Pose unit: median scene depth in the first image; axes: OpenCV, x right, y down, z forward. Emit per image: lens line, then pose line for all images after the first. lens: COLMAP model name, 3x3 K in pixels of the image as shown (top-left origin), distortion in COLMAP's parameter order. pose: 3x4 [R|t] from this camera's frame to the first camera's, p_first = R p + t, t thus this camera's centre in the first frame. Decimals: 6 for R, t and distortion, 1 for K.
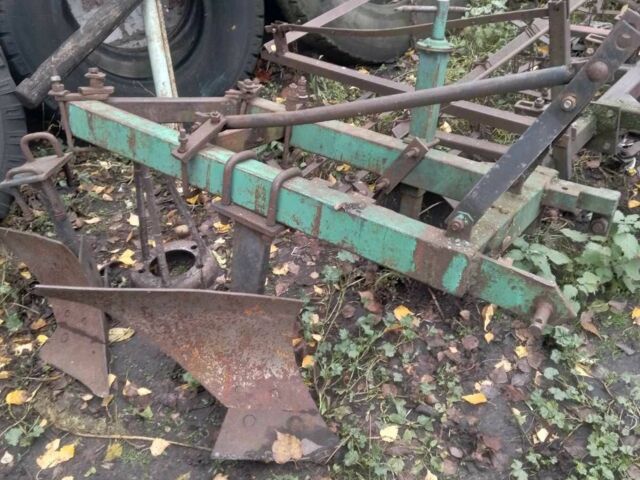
lens RADIAL K [[633.4, 0, 326.6], [0, 633.4, 243.4], [0, 0, 1]] dist [0.038762, 0.000000]
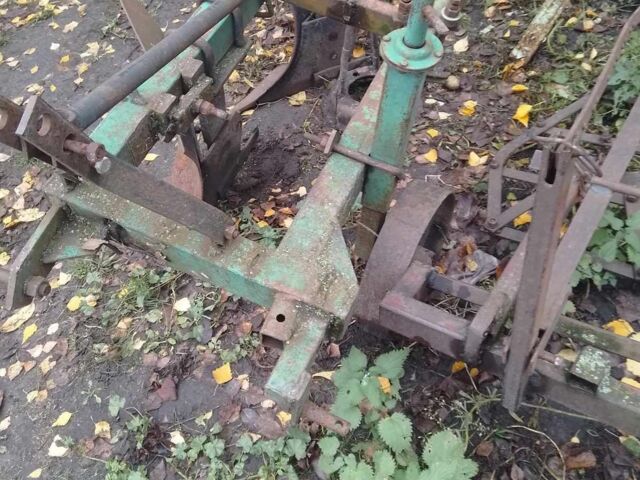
lens RADIAL K [[633.4, 0, 322.0], [0, 633.4, 238.6], [0, 0, 1]] dist [0.038762, 0.000000]
pose [[0.164377, 0.785546, -0.596571, 0.647138], [-0.493357, 0.589189, 0.639887, -0.532493], [0.854154, 0.189140, 0.484404, 0.623370]]
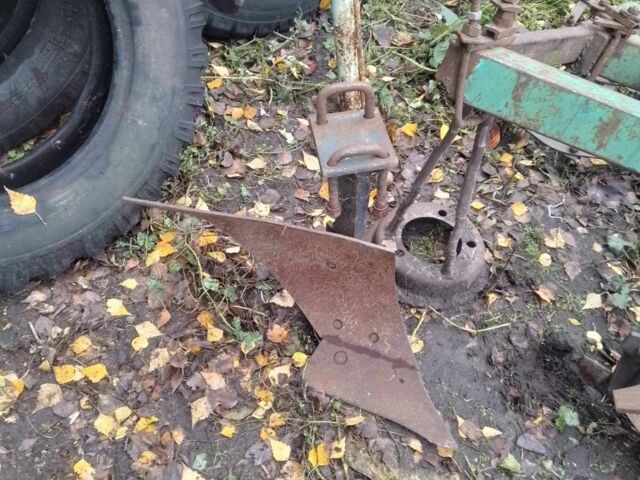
lens RADIAL K [[633.4, 0, 316.7], [0, 633.4, 238.9], [0, 0, 1]] dist [0.038762, 0.000000]
pose [[0.966358, -0.045737, 0.253101, -0.710837], [-0.017649, 0.969950, 0.242663, -0.189509], [-0.256594, -0.238966, 0.936512, 0.402694]]
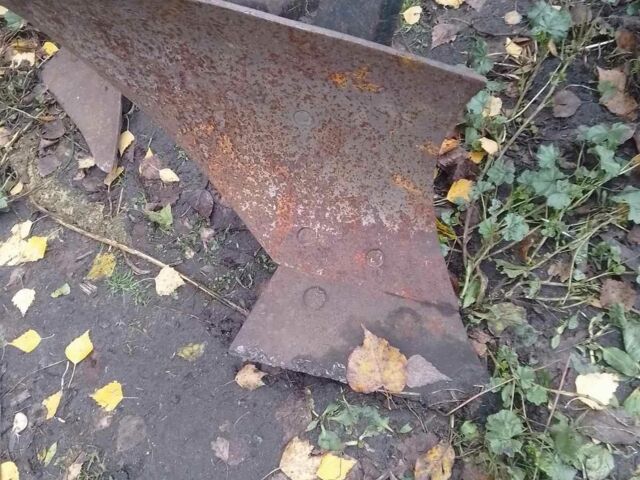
lens RADIAL K [[633.4, 0, 317.2], [0, 633.4, 238.6], [0, 0, 1]] dist [0.038762, 0.000000]
pose [[0.950054, 0.239527, -0.200061, -0.029010], [-0.144453, 0.905748, 0.398439, 0.035082], [0.276642, -0.349639, 0.895110, 0.521873]]
